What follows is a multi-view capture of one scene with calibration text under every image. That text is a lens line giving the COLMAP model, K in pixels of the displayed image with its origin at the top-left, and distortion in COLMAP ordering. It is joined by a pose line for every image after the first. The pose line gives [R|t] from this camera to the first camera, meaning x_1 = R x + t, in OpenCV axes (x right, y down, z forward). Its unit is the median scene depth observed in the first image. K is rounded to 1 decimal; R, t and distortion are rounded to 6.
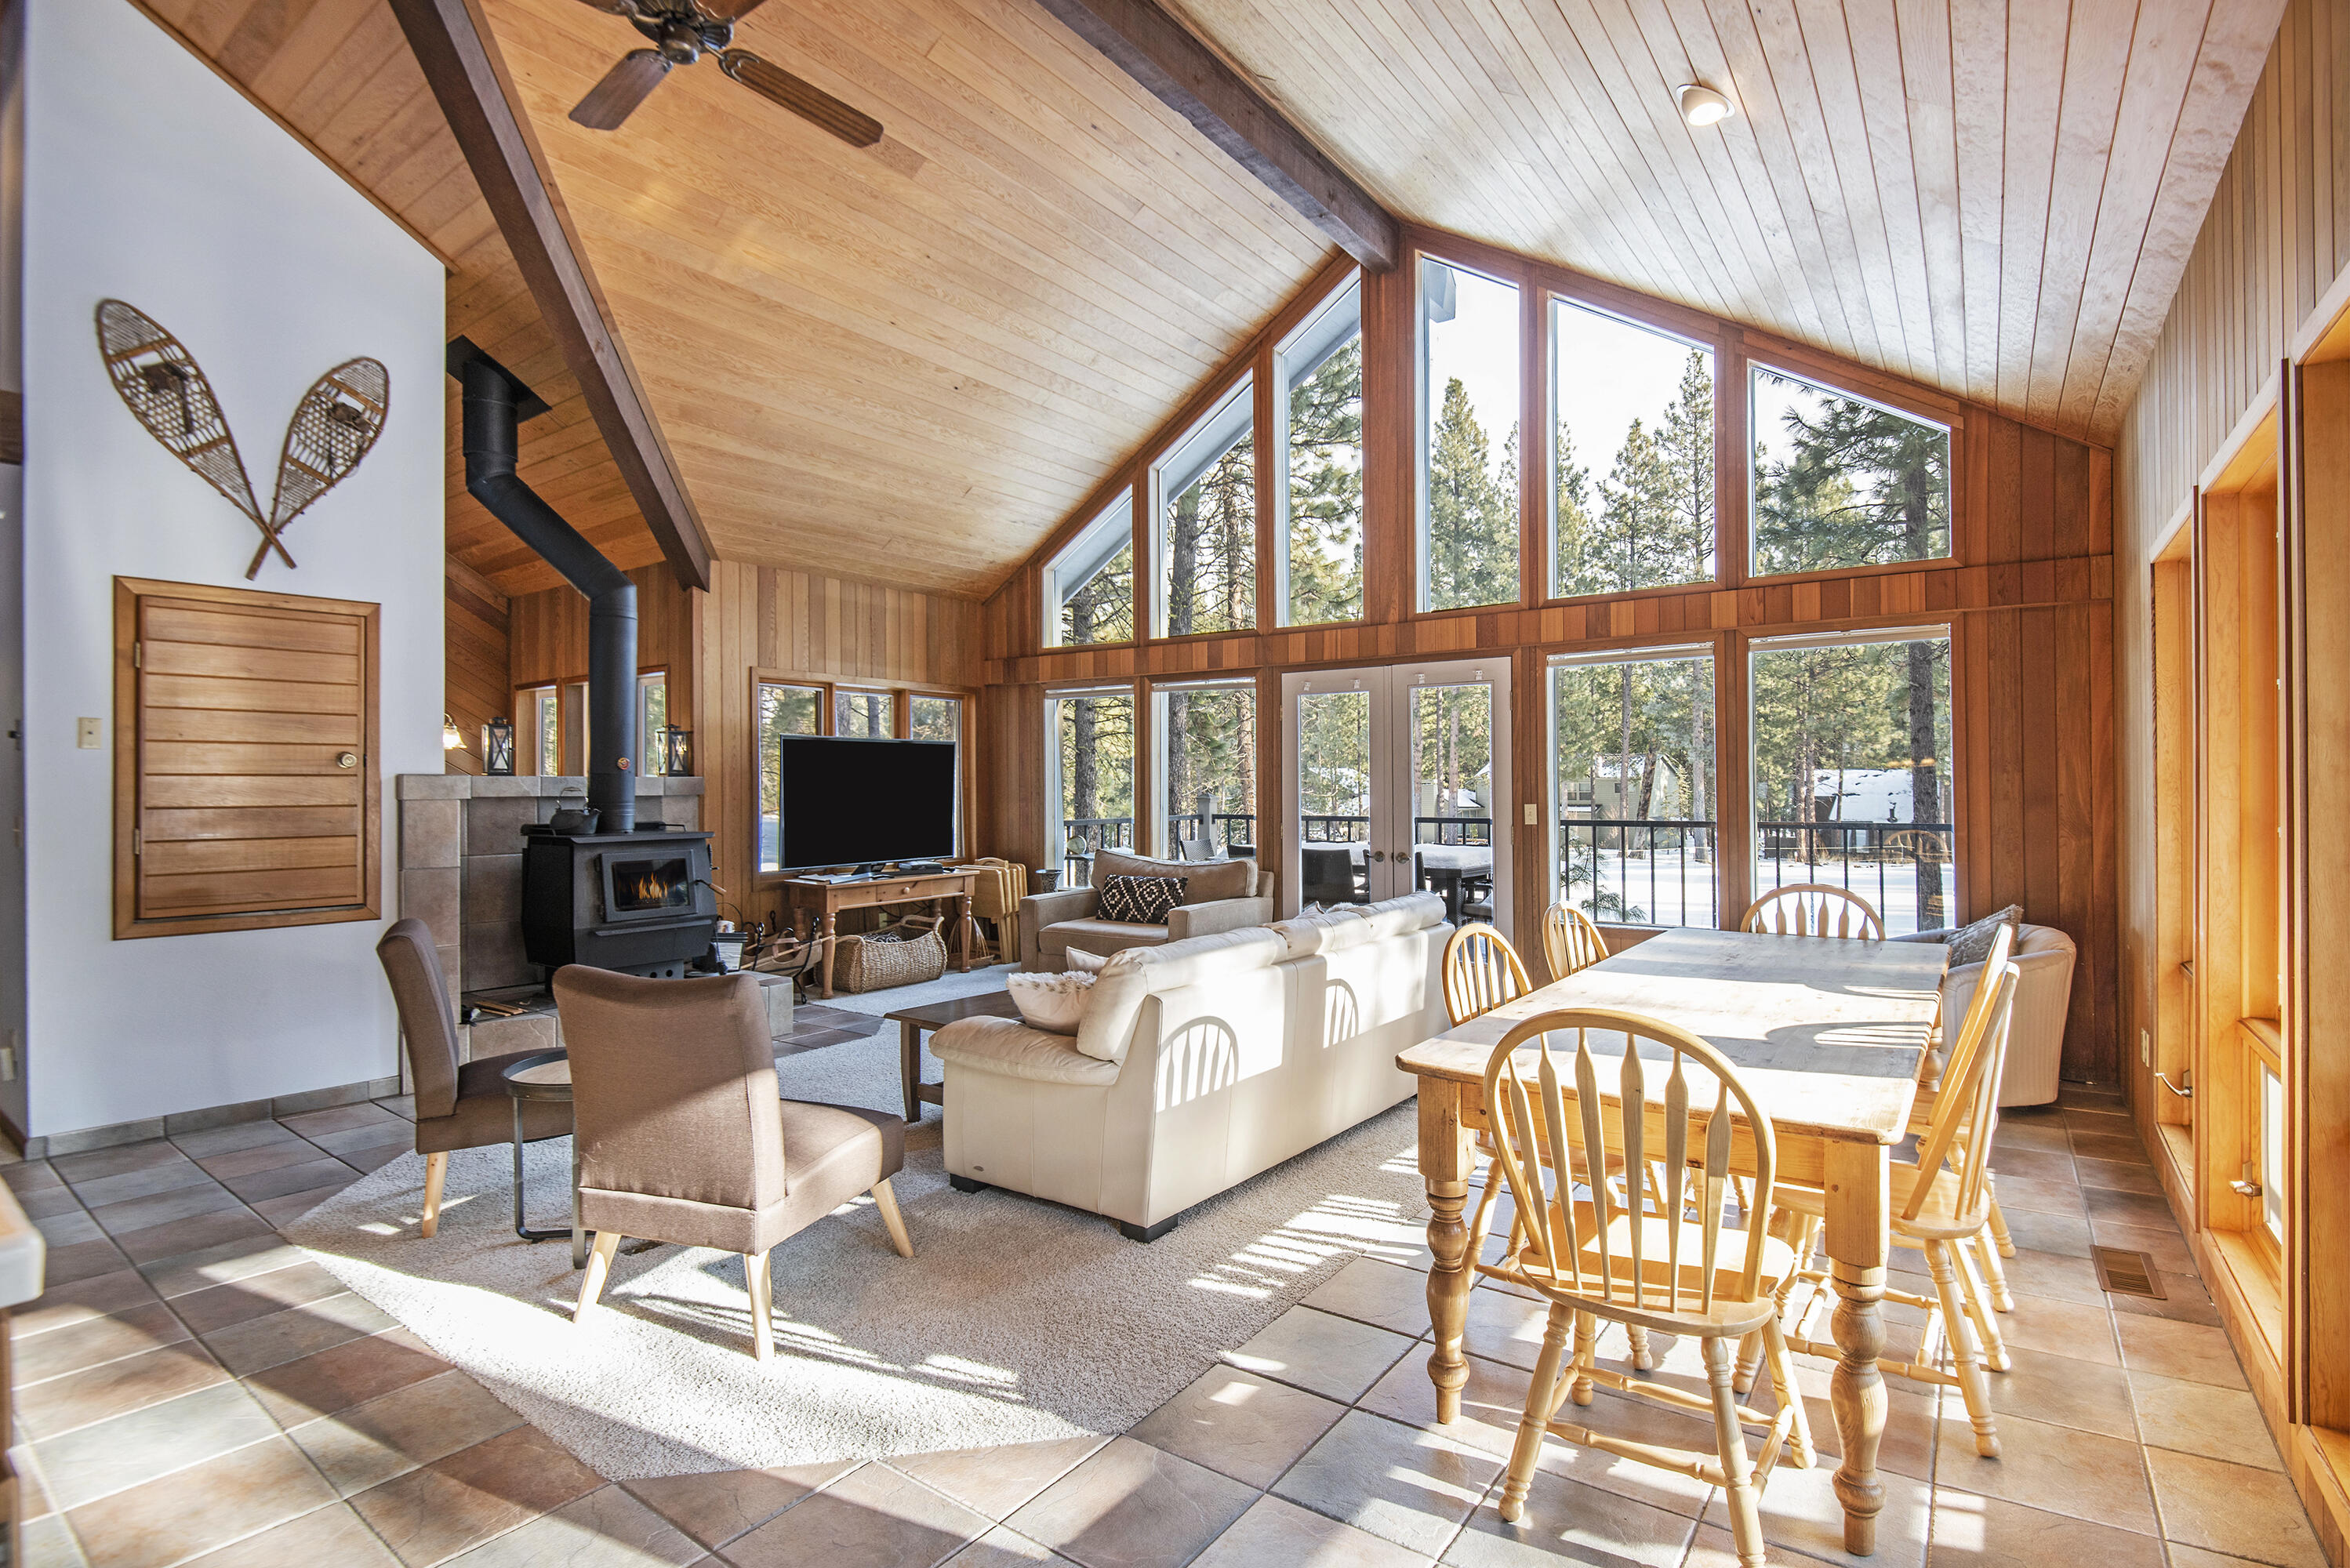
lens RADIAL K [[1066.1, 0, 1180.5], [0, 1066.1, 779.7], [0, 0, 1]] dist [0.000970, 0.000109]
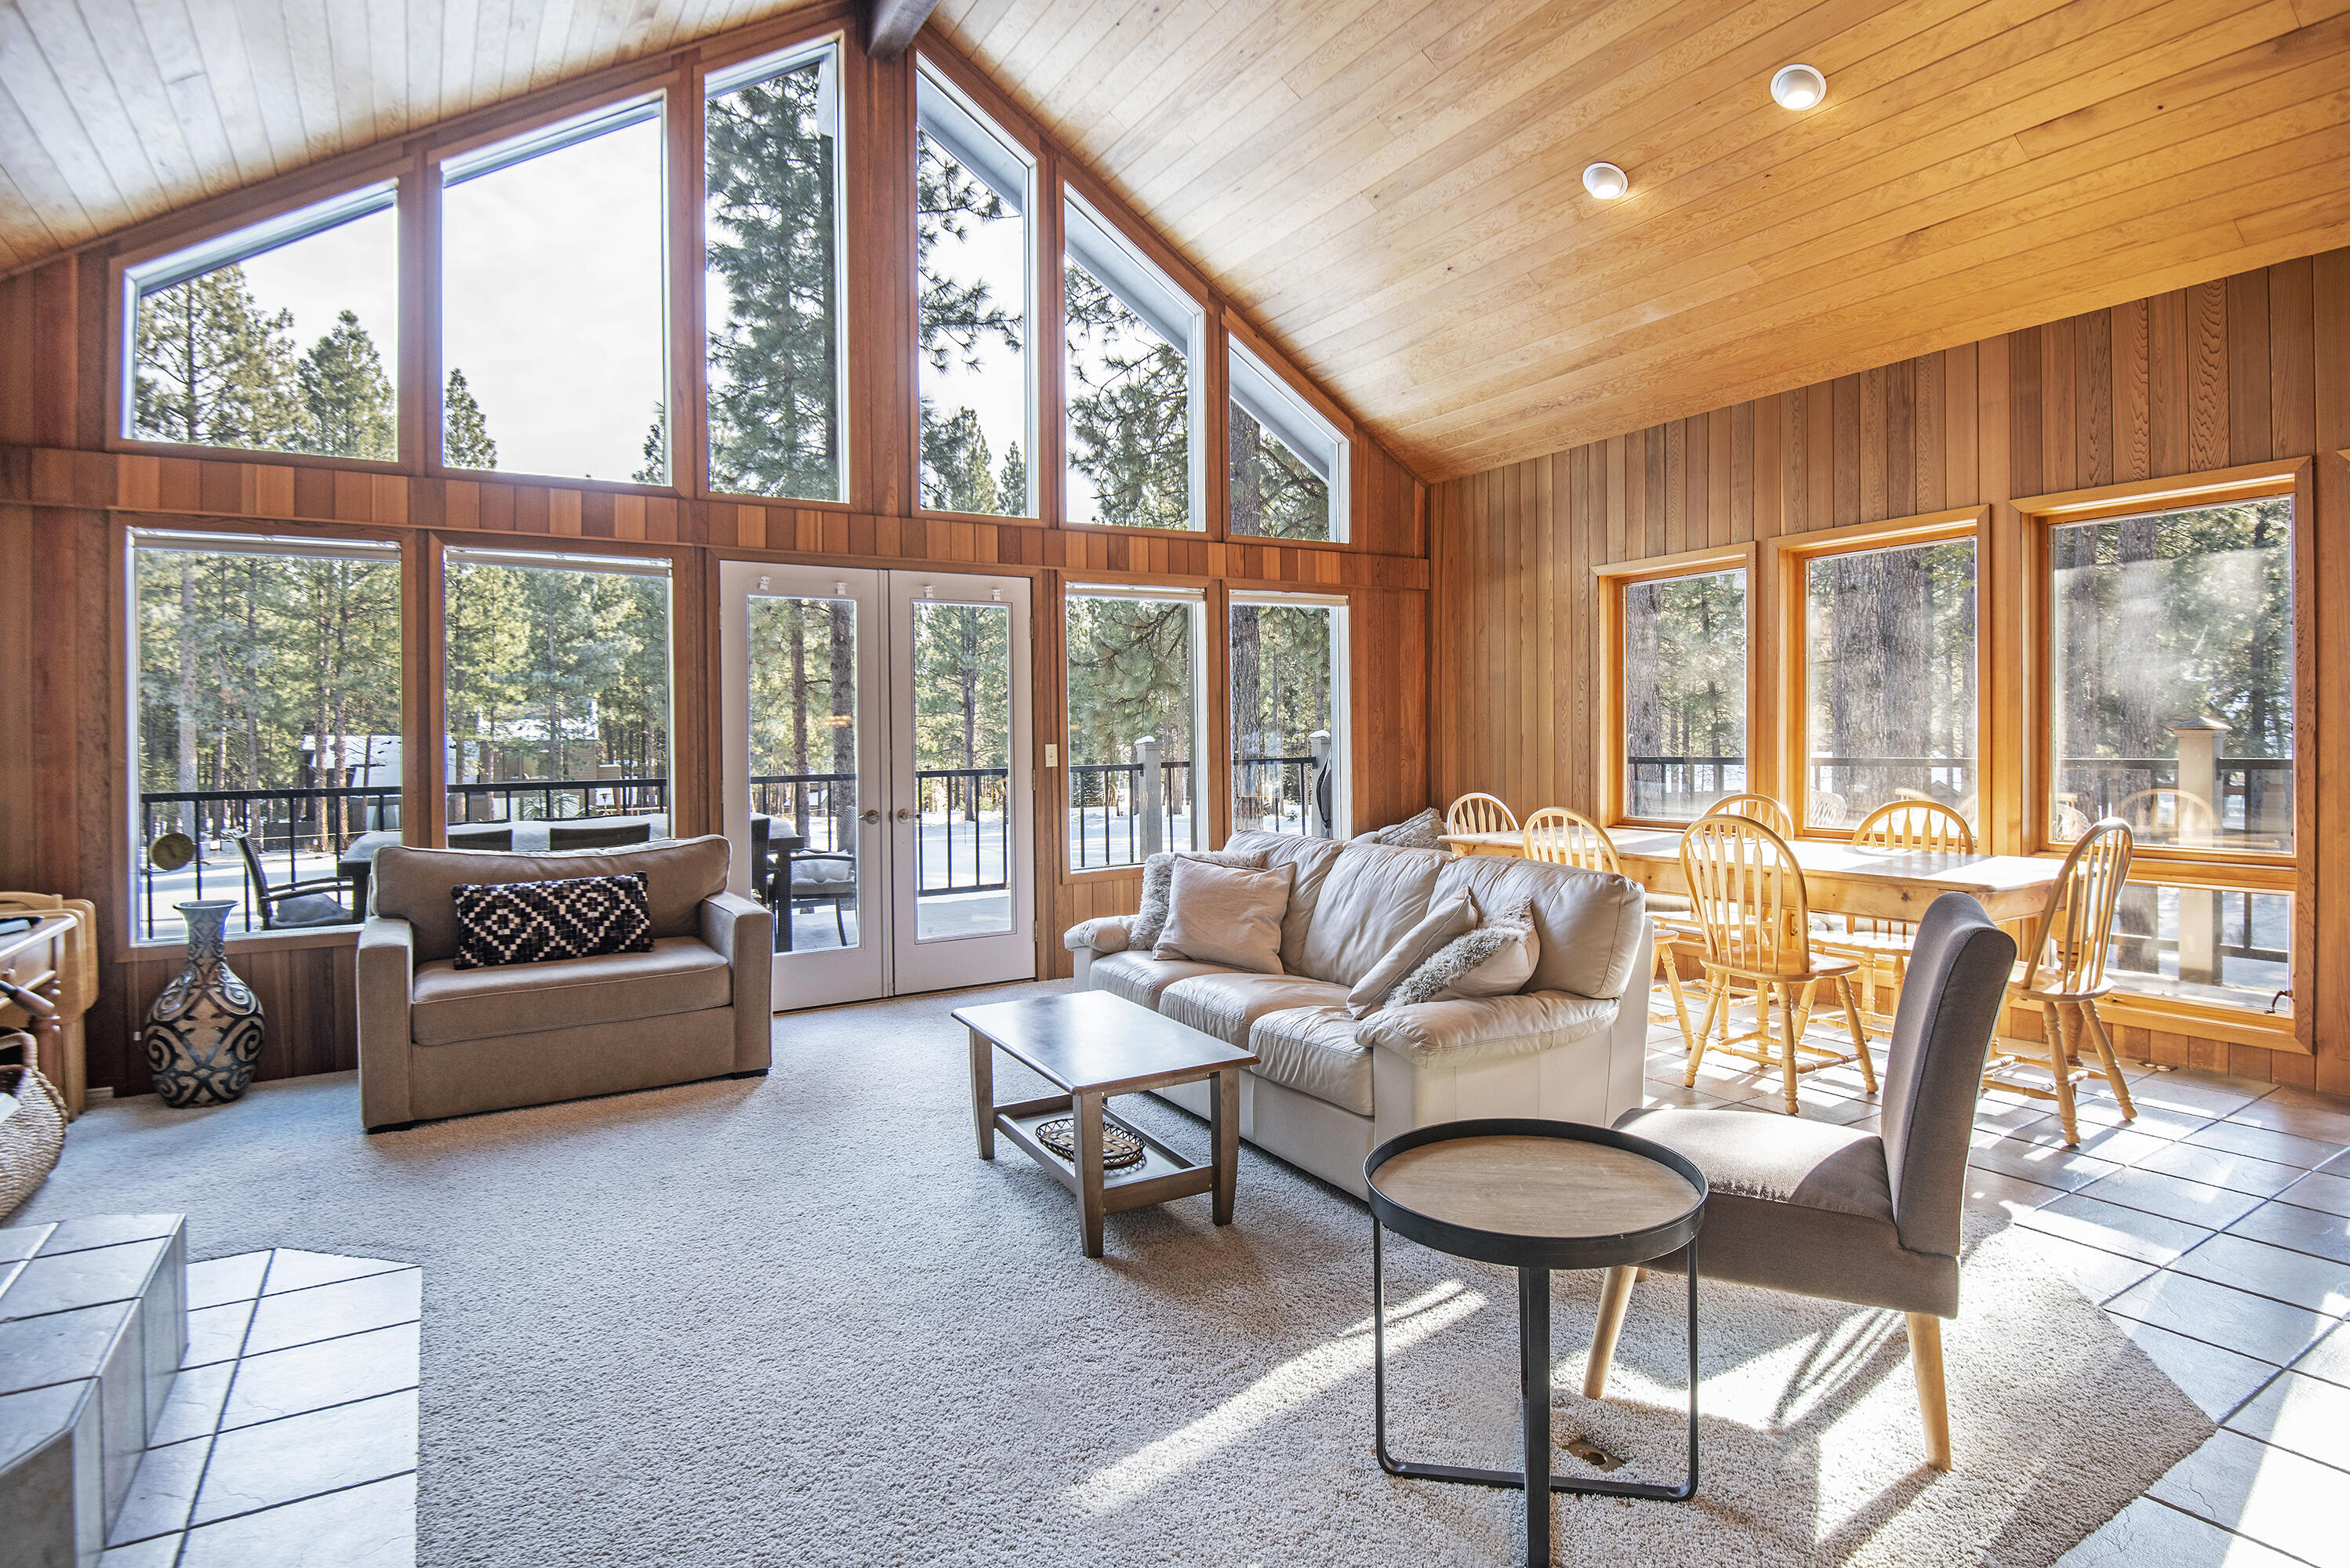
lens RADIAL K [[1308.1, 0, 1177.6], [0, 1308.1, 775.7], [0, 0, 1]] dist [0.001984, -0.000197]
pose [[0.386430, -0.031217, 0.921790, -0.642963], [0.007911, 0.999502, 0.030532, 0.016341], [-0.922285, -0.004506, 0.386484, 0.465192]]
